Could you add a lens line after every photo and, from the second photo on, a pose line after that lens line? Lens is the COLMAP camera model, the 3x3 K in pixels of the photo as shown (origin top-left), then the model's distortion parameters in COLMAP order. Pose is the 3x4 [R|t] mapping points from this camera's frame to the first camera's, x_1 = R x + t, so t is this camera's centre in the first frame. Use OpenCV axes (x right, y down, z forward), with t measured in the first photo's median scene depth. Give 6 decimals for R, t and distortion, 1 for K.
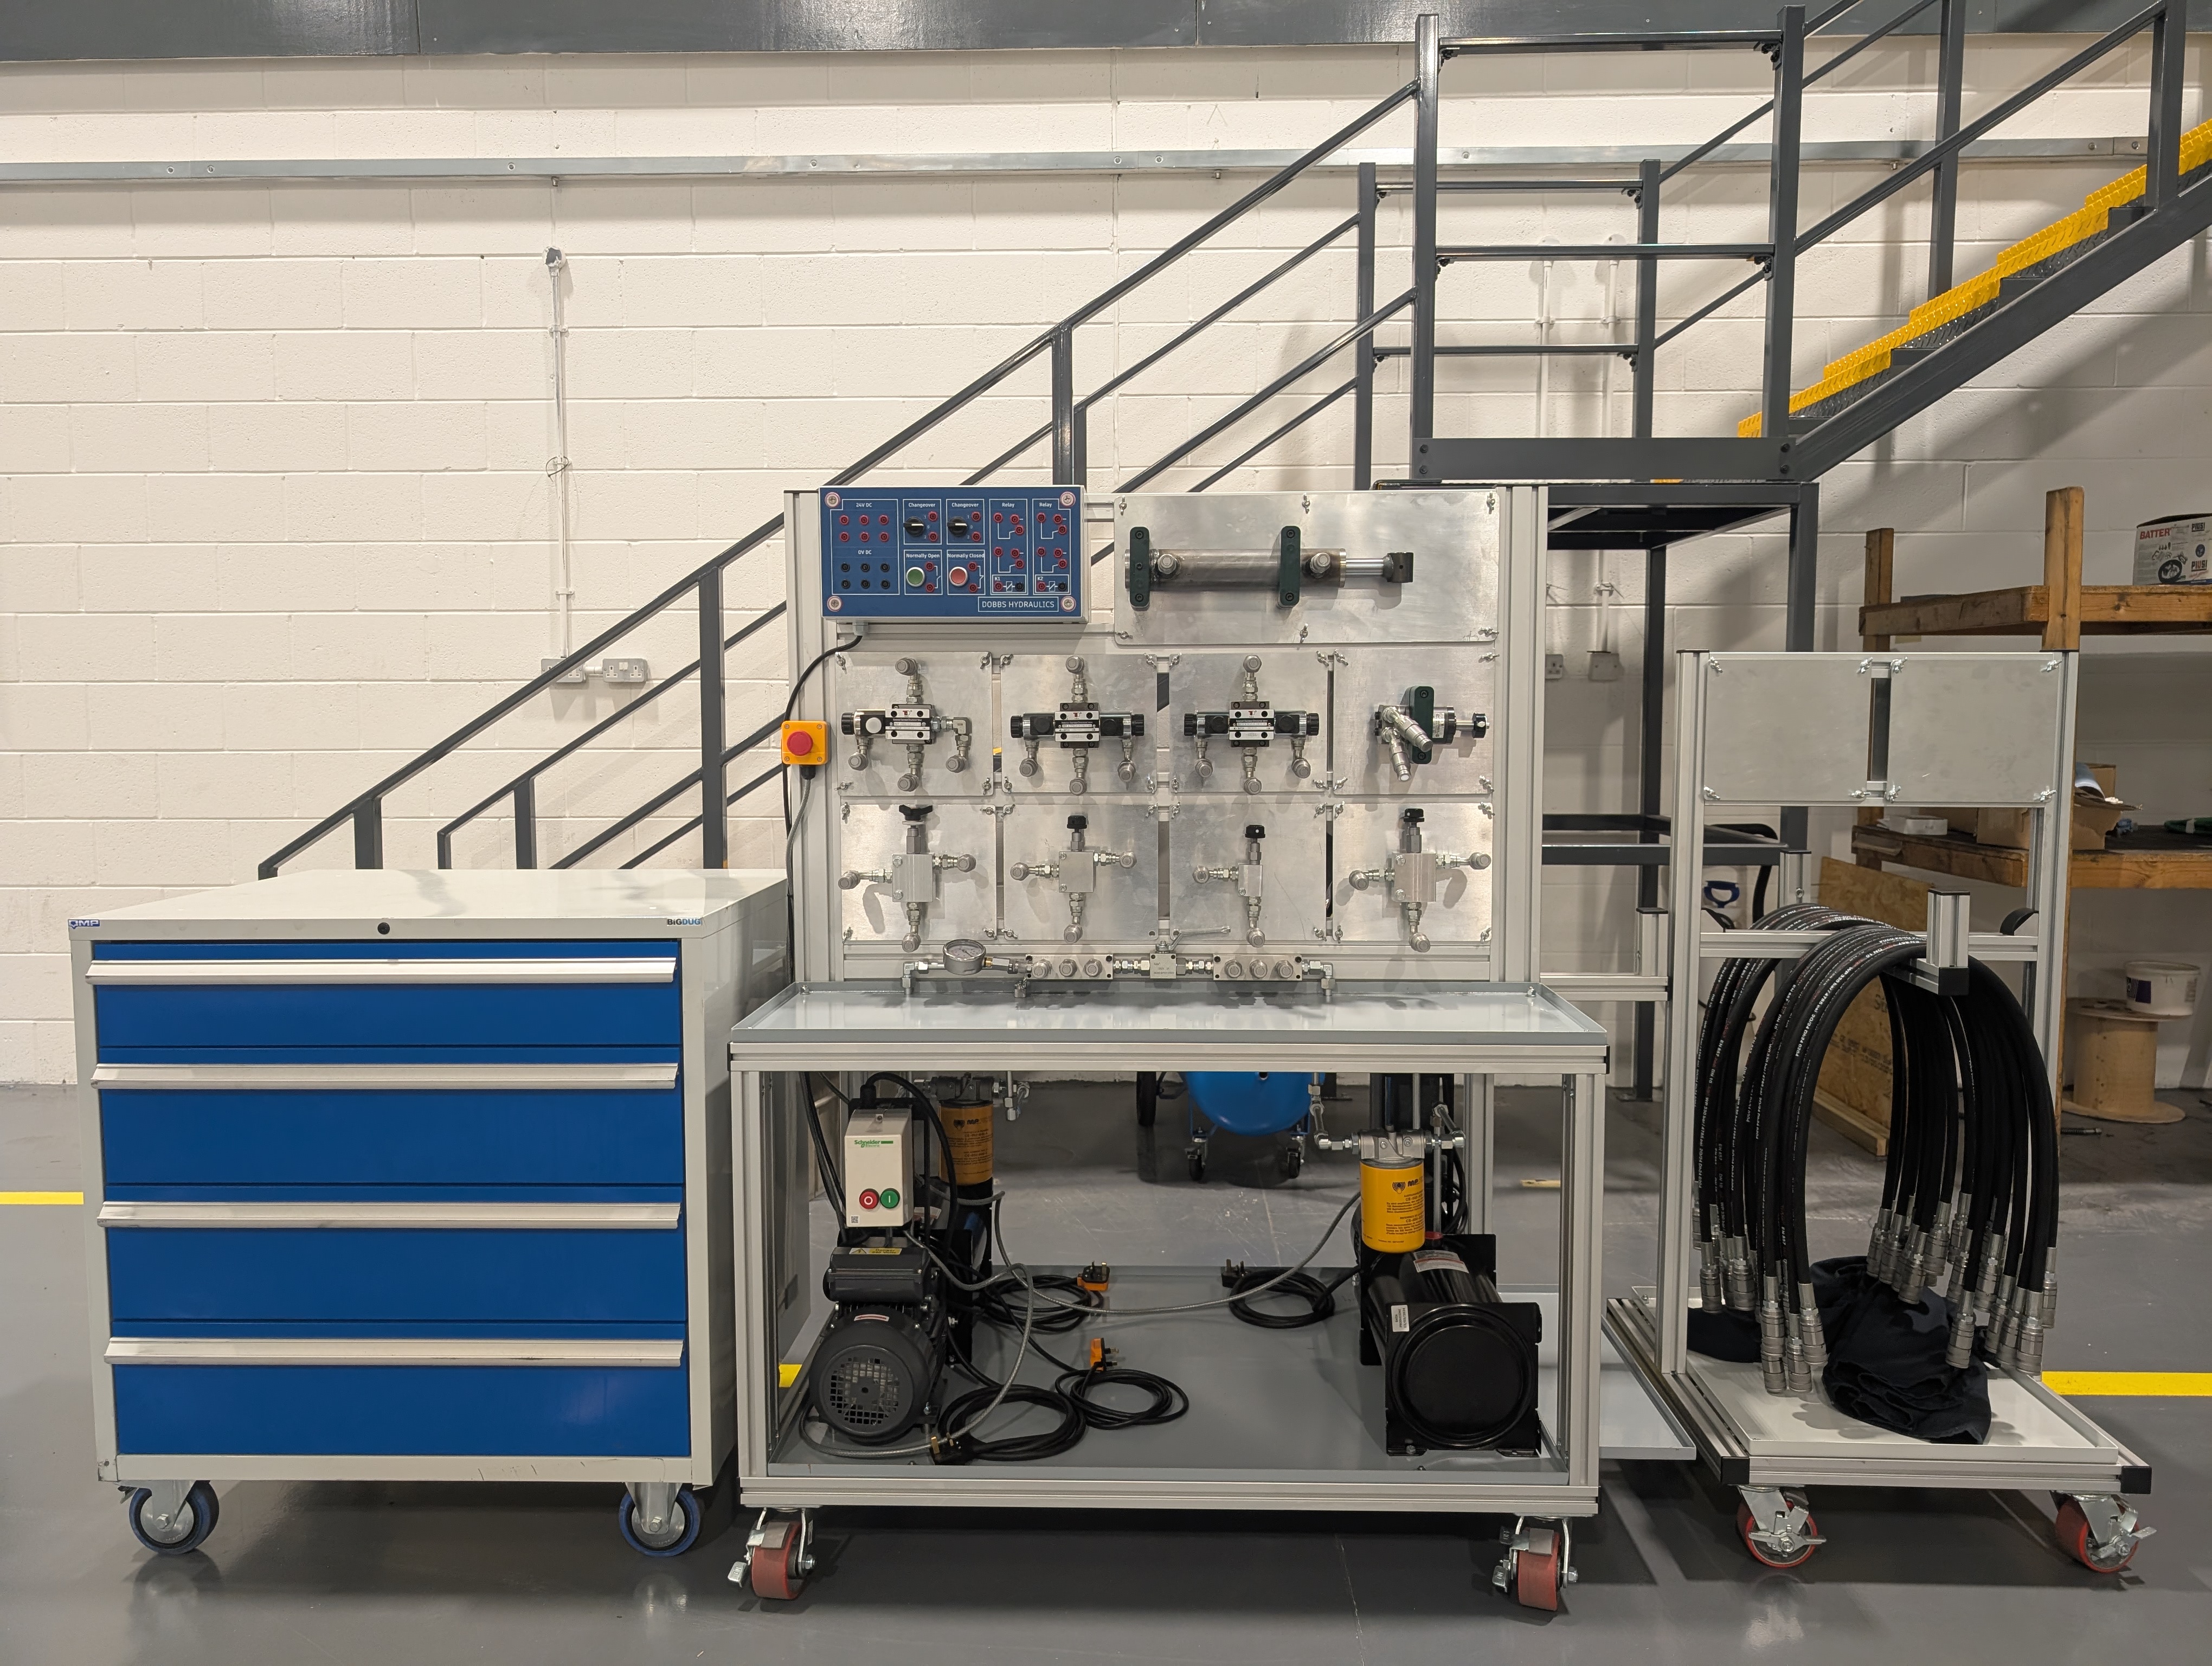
lens RADIAL K [[1589.0, 0, 1111.2], [0, 1589.0, 822.1], [0, 0, 1]] dist [0.003851, 0.001930]
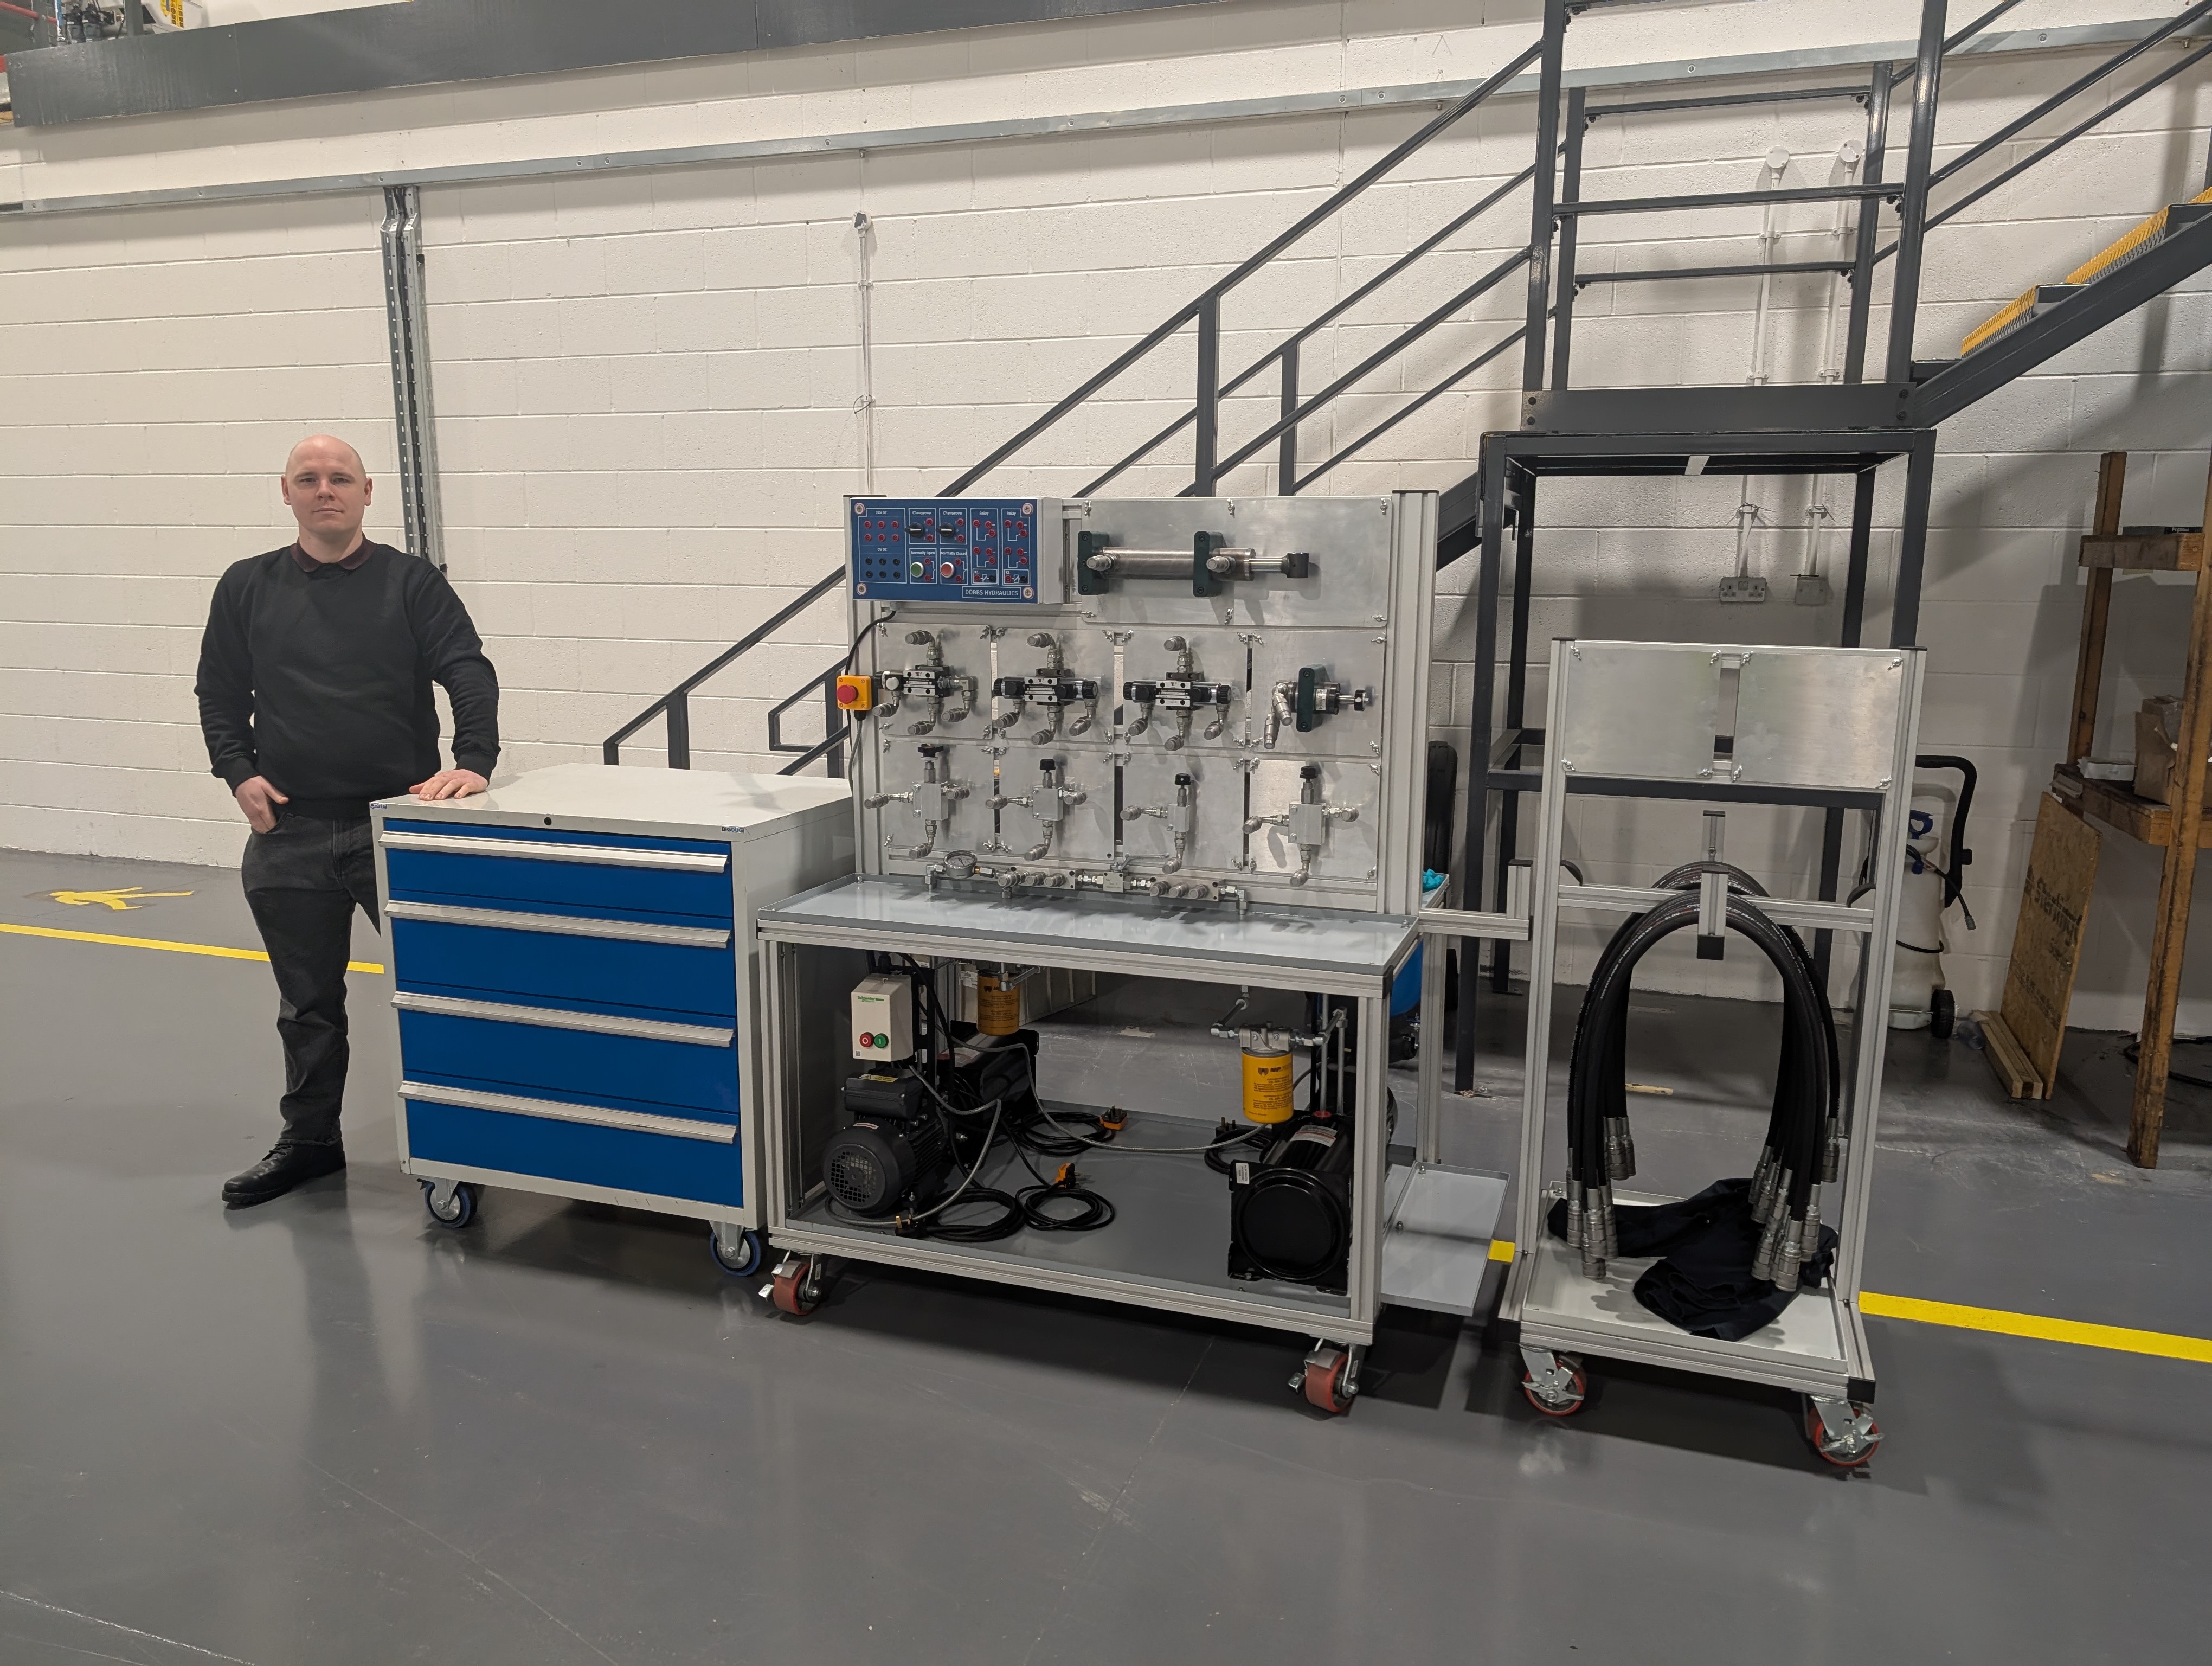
lens RADIAL K [[1586.4, 0, 1123.6], [0, 1586.4, 837.0], [0, 0, 1]] dist [0.008793, -0.003176]
pose [[0.954619, 0.061150, -0.291486, 0.404206], [-0.030365, 0.993579, 0.108992, -0.080742], [0.296279, -0.095195, 0.950345, -0.182396]]
